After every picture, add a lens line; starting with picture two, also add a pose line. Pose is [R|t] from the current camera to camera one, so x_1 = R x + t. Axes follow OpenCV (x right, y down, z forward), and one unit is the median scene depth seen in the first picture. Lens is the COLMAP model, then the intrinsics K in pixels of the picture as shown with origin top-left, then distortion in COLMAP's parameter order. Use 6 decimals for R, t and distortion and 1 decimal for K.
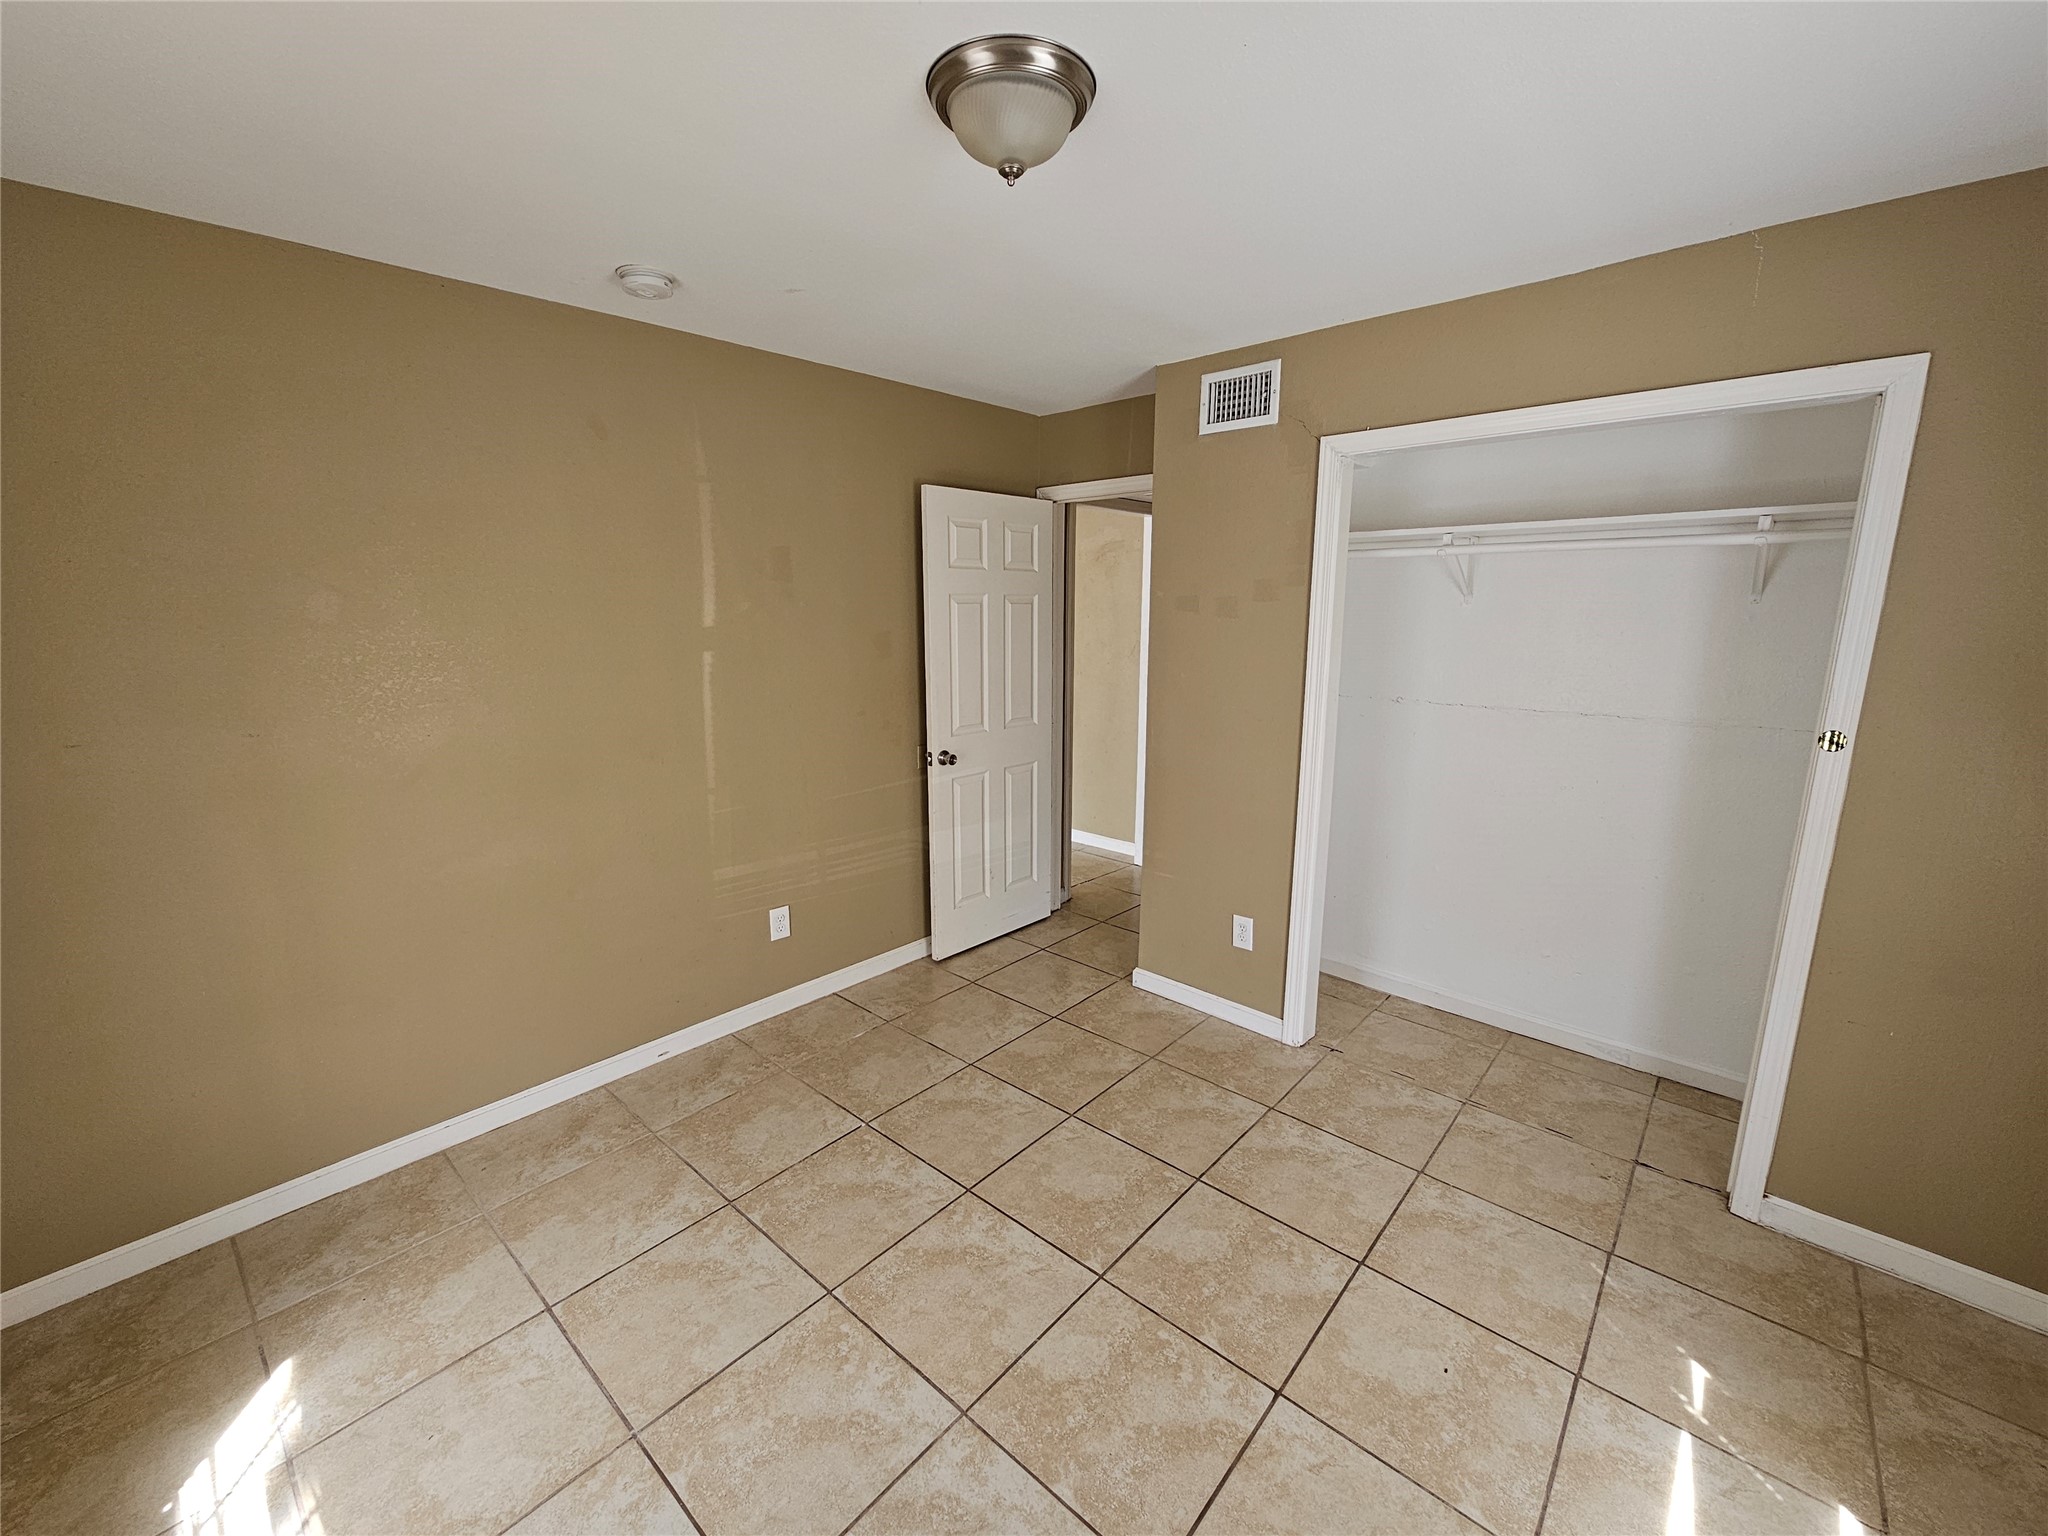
lens RADIAL K [[833.2, 0, 1033.9], [0, 833.2, 771.3], [0, 0, 1]] dist [-0.001777, 0.004194]
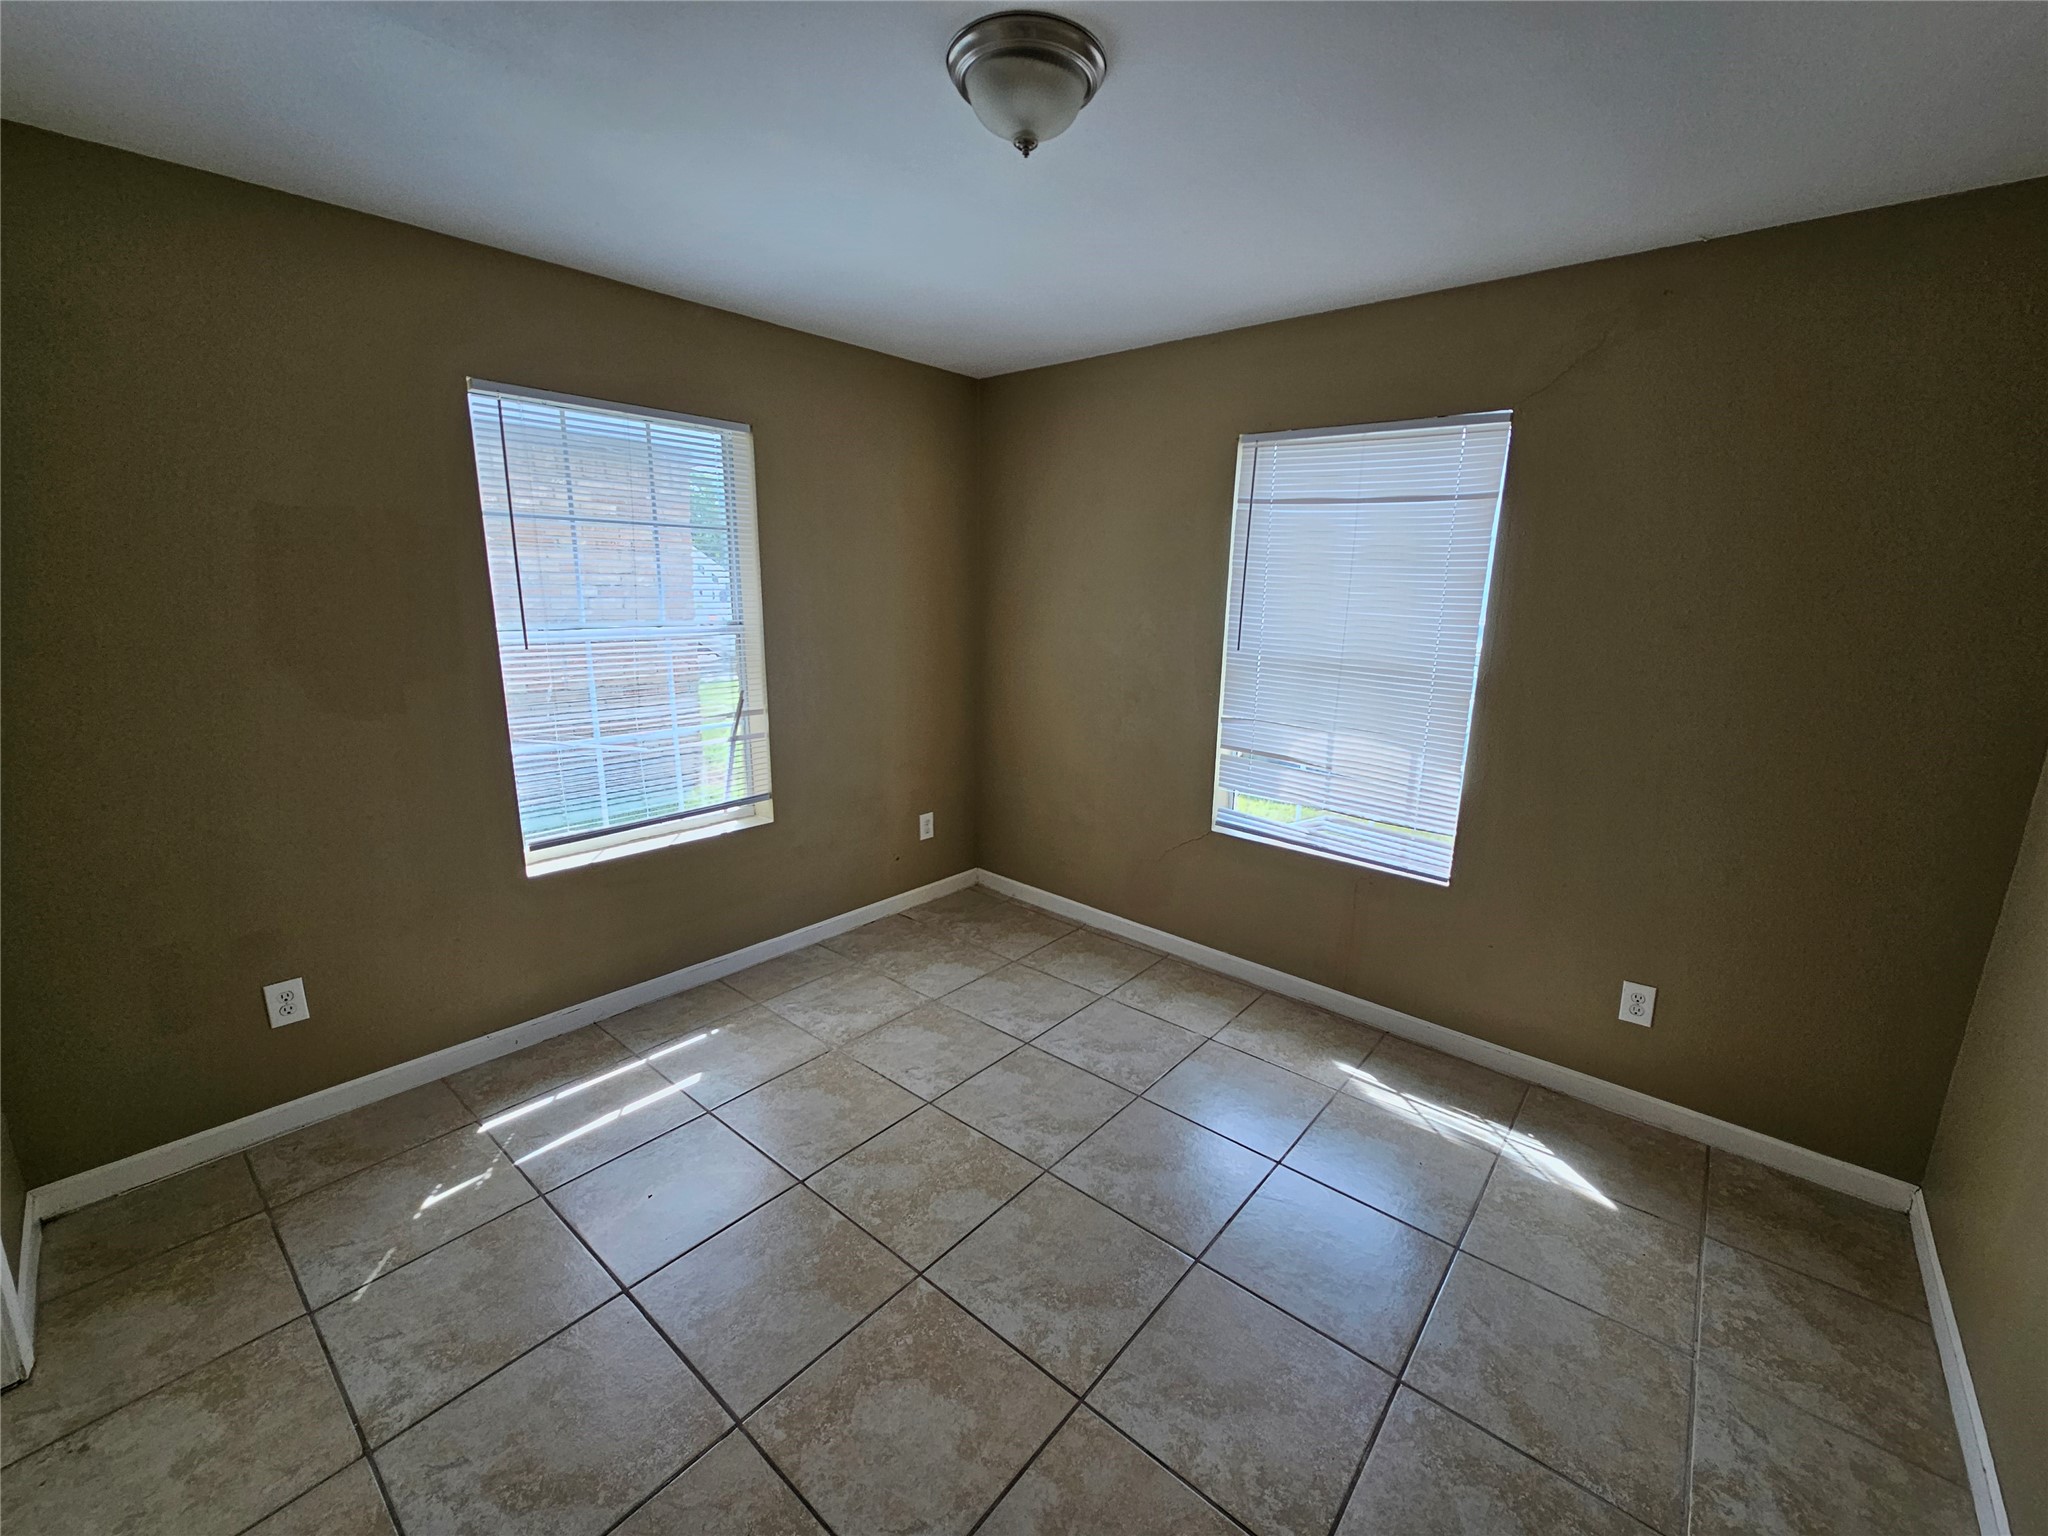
lens RADIAL K [[836.3, 0, 1032.5], [0, 836.3, 758.6], [0, 0, 1]] dist [0.012223, -0.000300]
pose [[-0.999458, -0.015570, -0.029007, -0.010007], [-0.025996, 0.913872, 0.405169, -0.314309], [0.020200, 0.405704, -0.913781, 1.620498]]
